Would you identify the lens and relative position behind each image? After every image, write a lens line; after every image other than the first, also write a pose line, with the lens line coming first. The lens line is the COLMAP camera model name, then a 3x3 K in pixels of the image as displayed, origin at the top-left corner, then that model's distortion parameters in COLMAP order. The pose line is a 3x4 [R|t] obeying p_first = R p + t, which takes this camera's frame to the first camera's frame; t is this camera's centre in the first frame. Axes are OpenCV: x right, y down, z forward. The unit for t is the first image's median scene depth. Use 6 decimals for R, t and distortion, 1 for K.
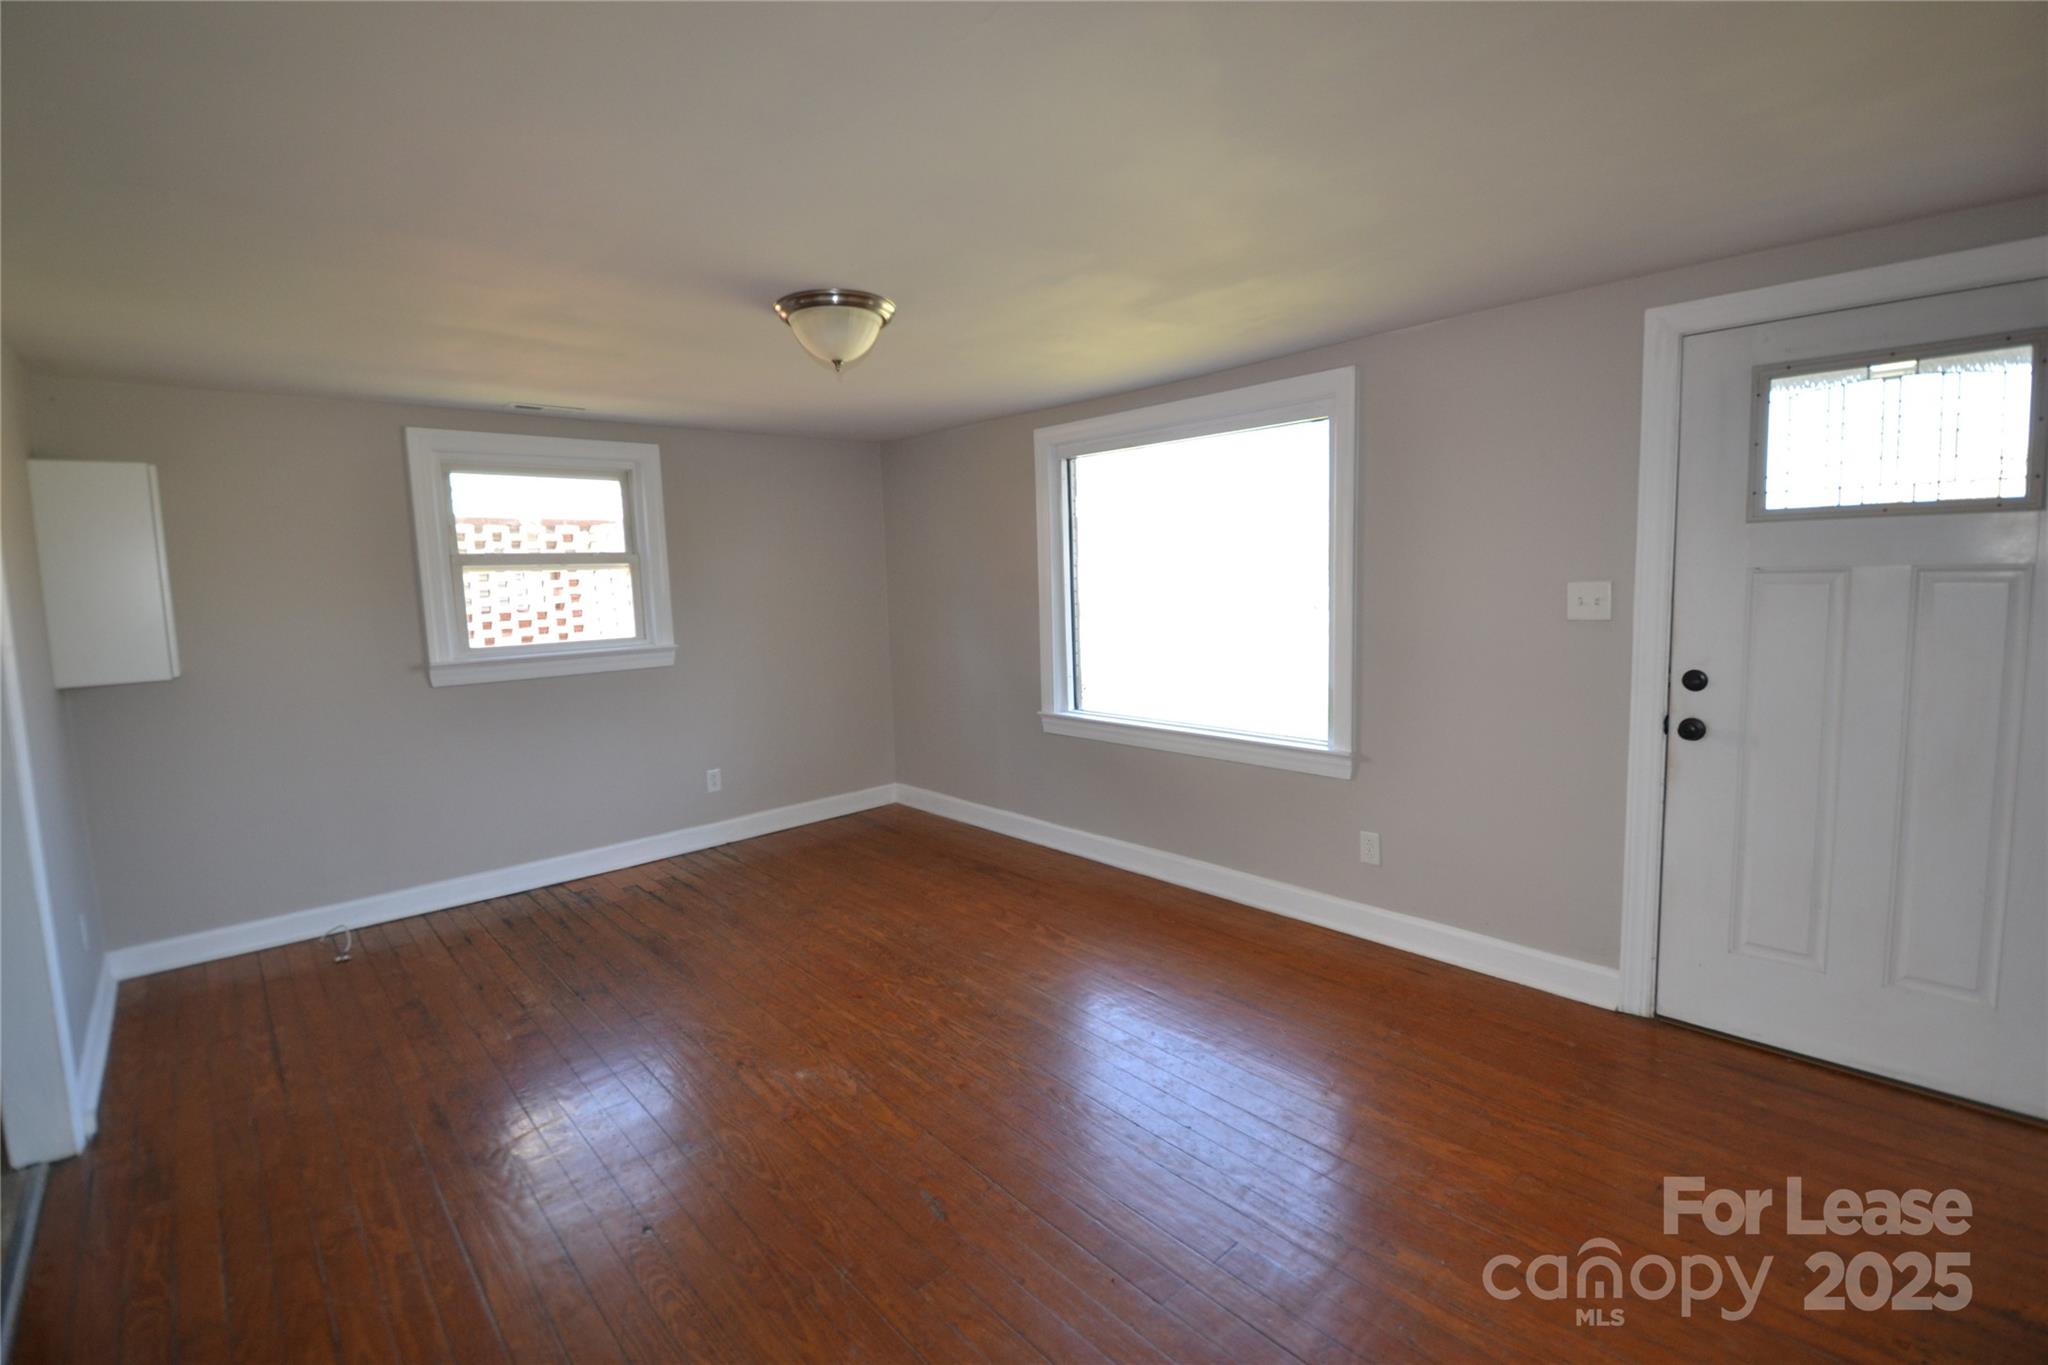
lens RADIAL K [[911.3, 0, 1025.7], [0, 911.3, 663.8], [0, 0, 1]] dist [0.025344, -0.029189]
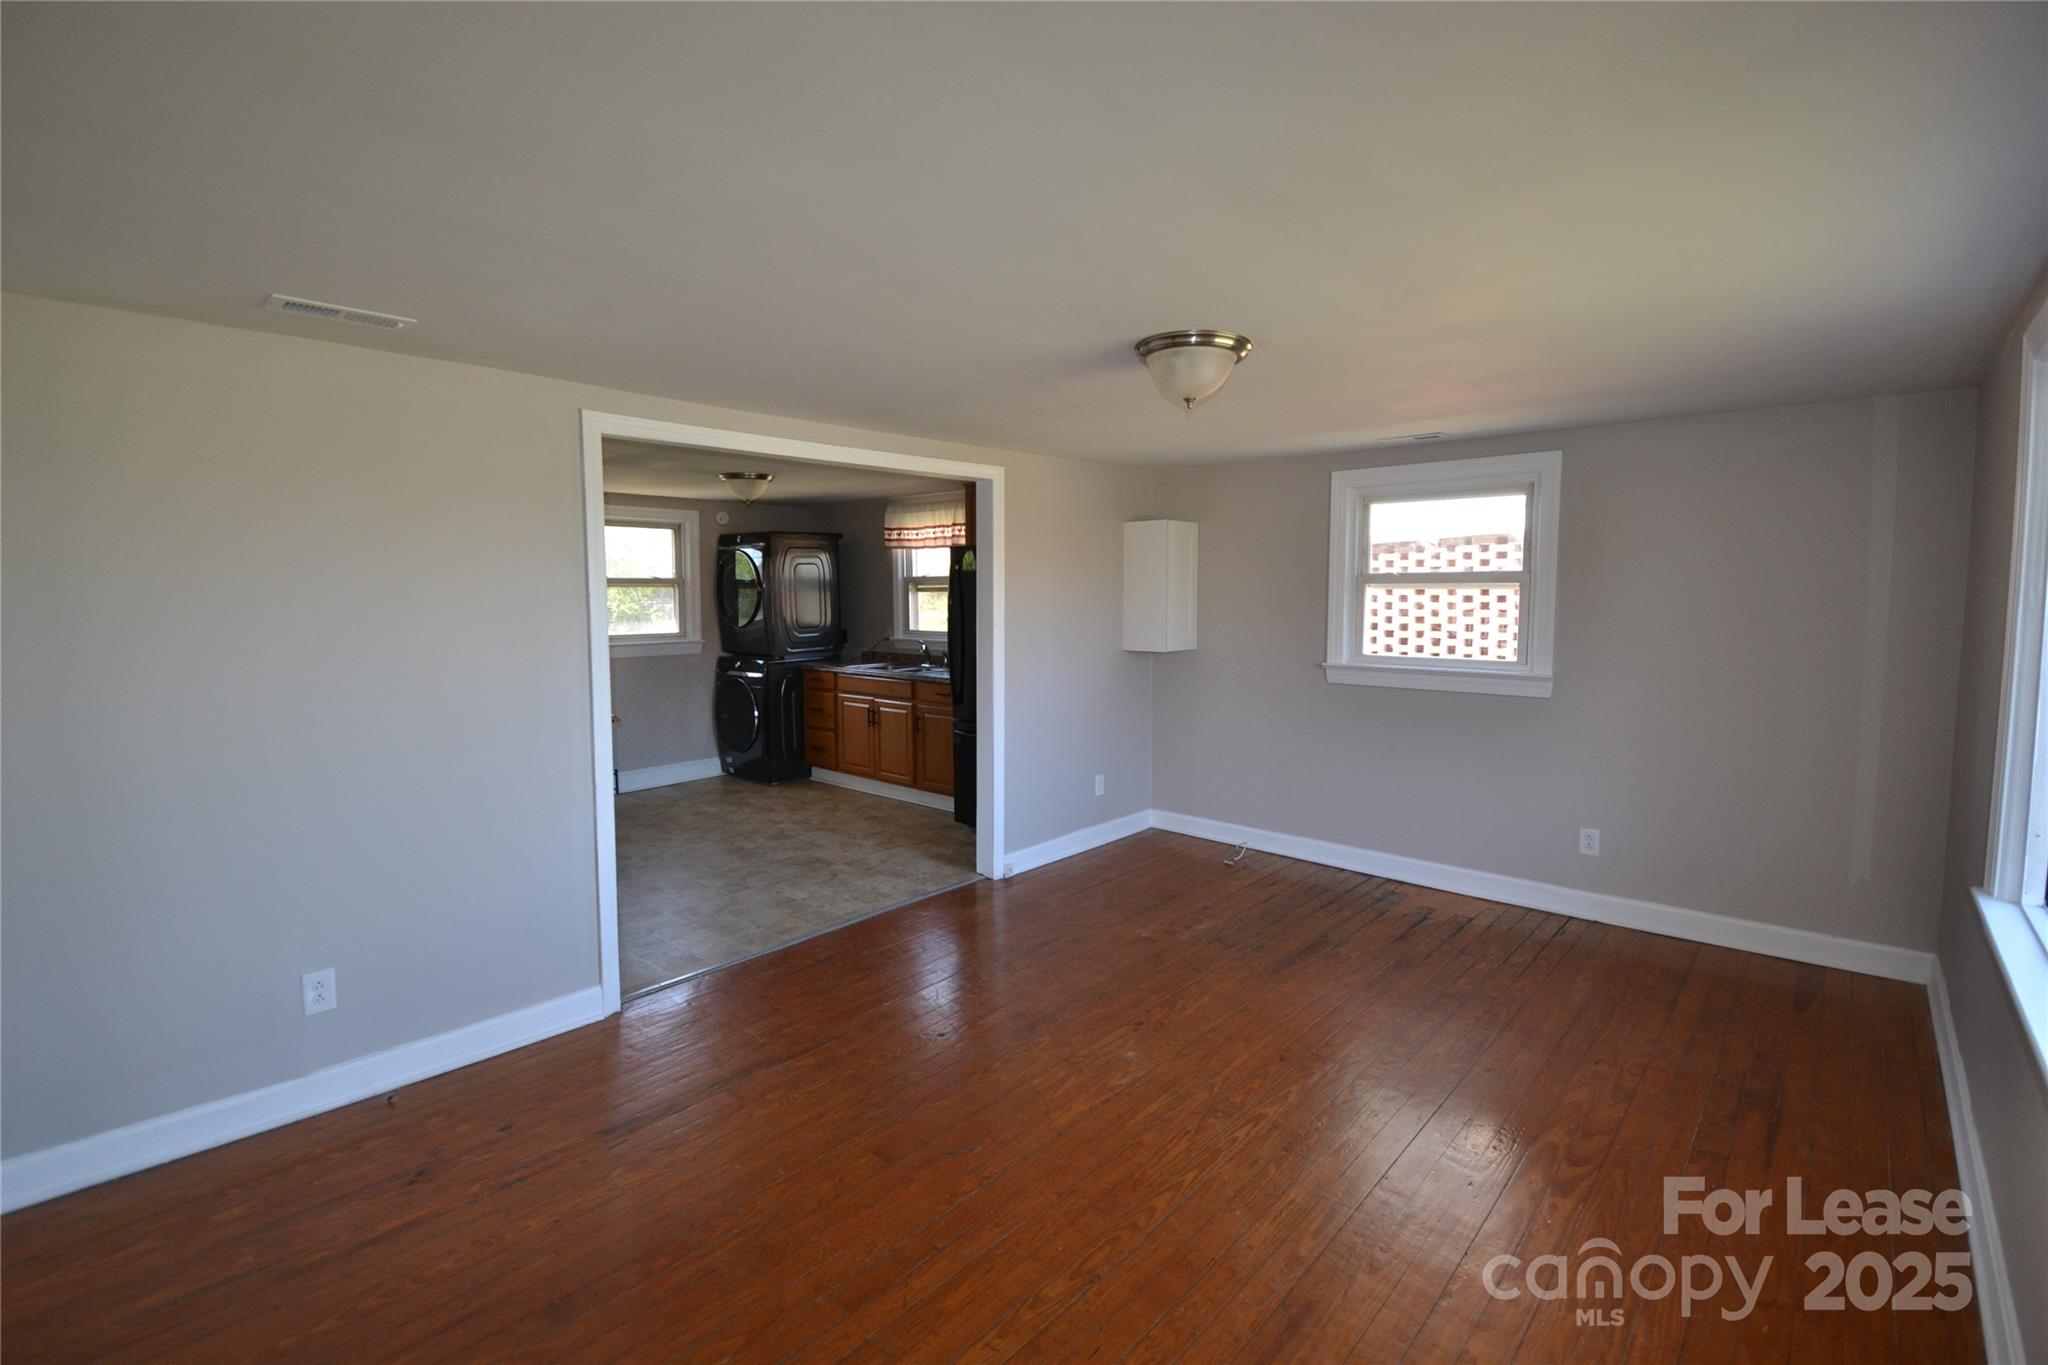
lens RADIAL K [[911.3, 0, 1025.7], [0, 911.3, 663.8], [0, 0, 1]] dist [0.025344, -0.029189]
pose [[0.093071, 0.106215, -0.989978, 0.510372], [-0.105804, 0.989719, 0.096240, -0.072255], [0.990022, 0.095787, 0.103352, 0.460925]]
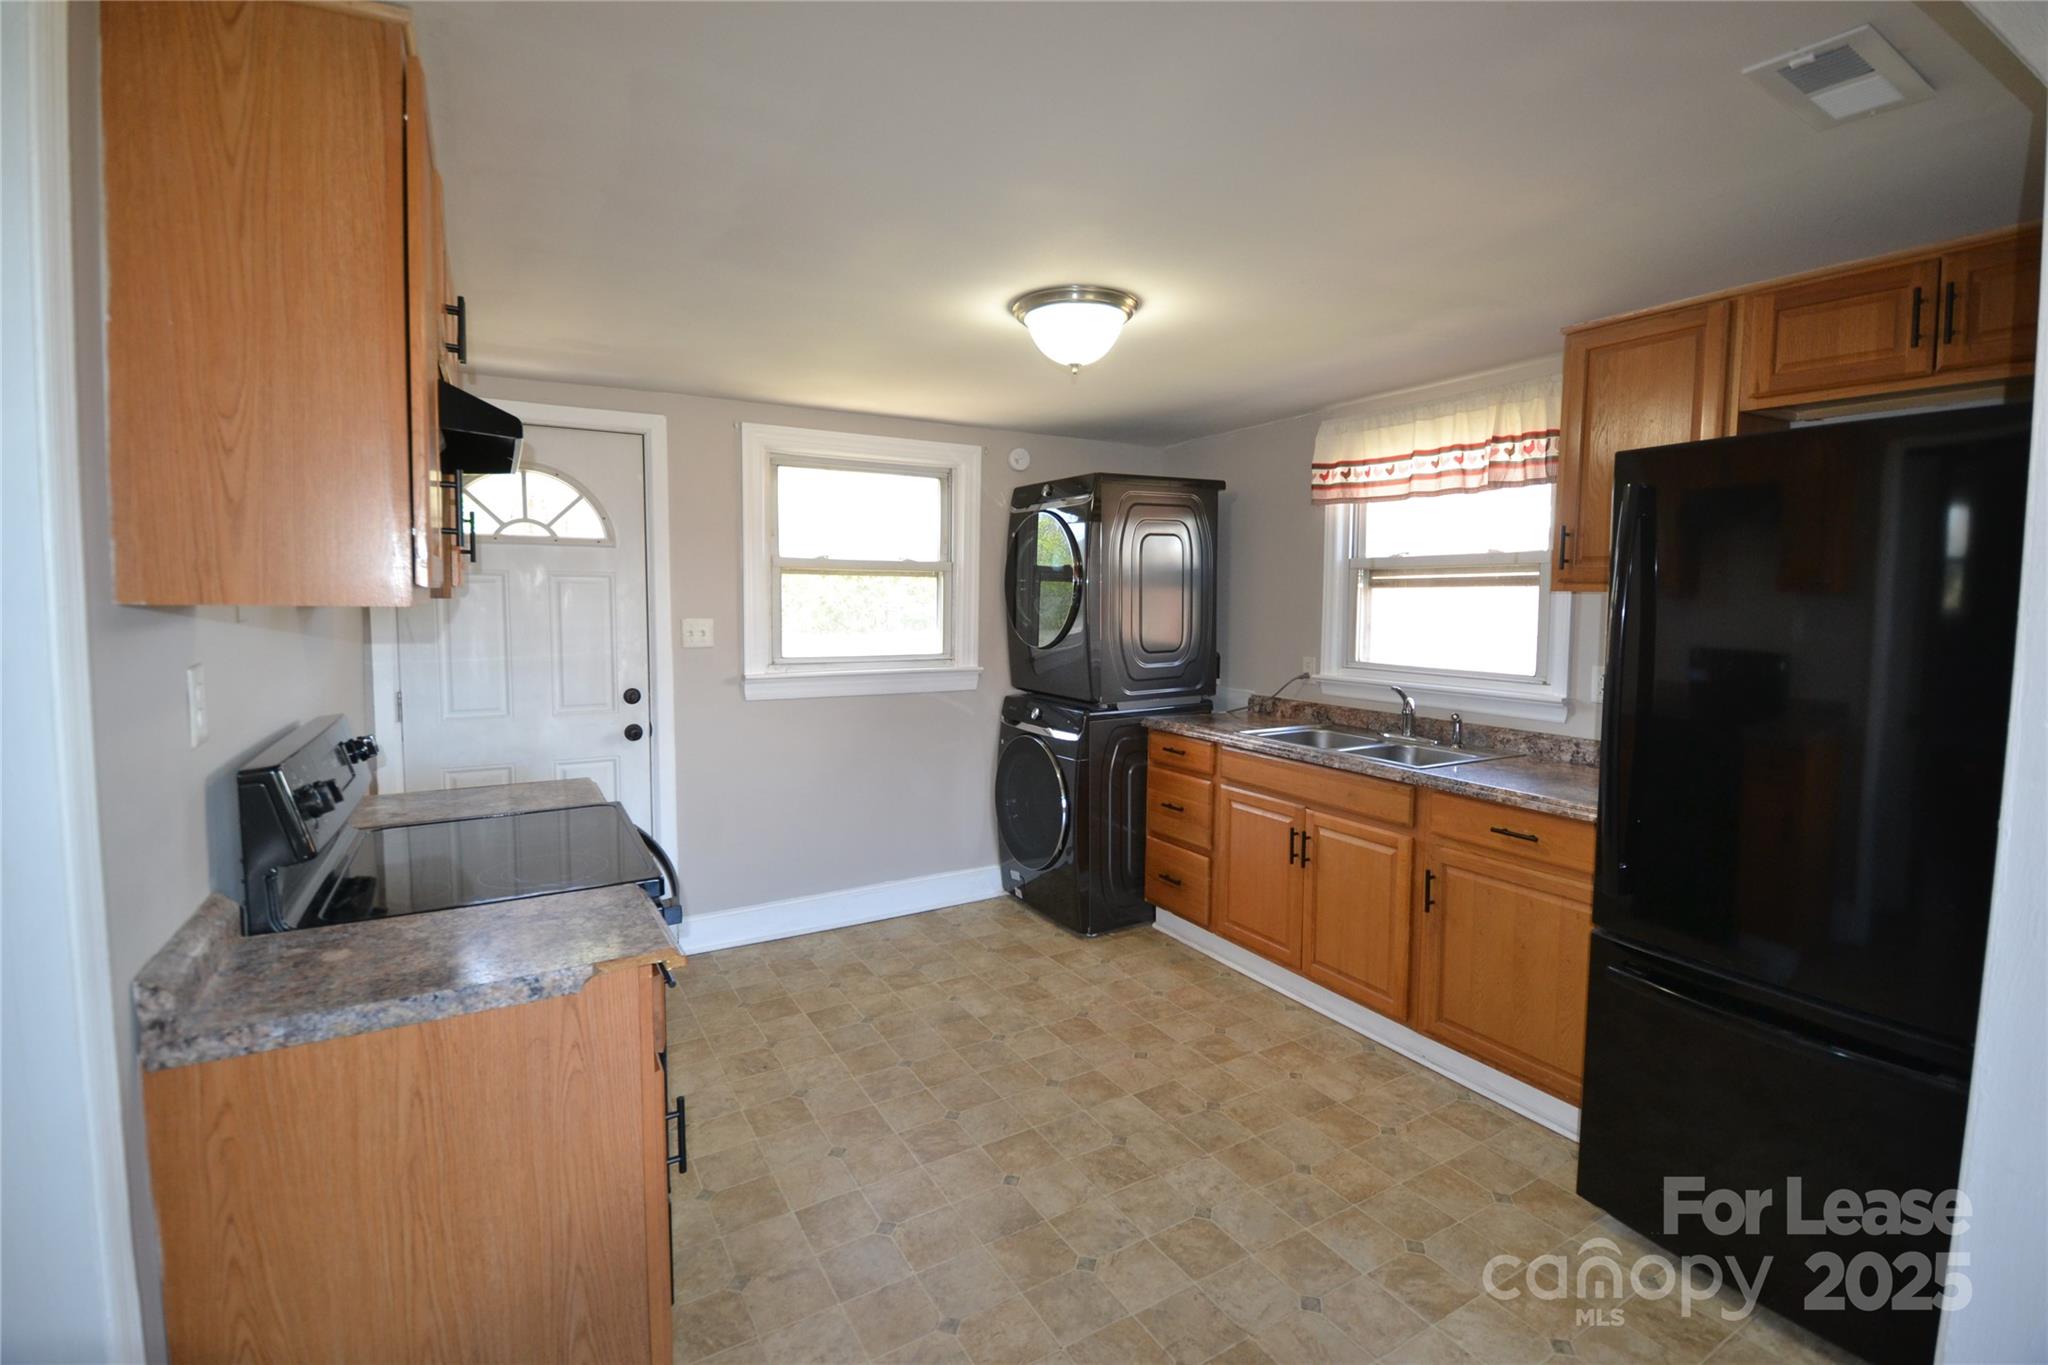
lens RADIAL K [[911.3, 0, 1025.7], [0, 911.3, 663.8], [0, 0, 1]] dist [0.025344, -0.029189]
pose [[-0.218147, 0.097040, -0.971079, -0.305878], [-0.106989, 0.986669, 0.122632, -0.018104], [0.970034, 0.130646, -0.204856, 0.283294]]
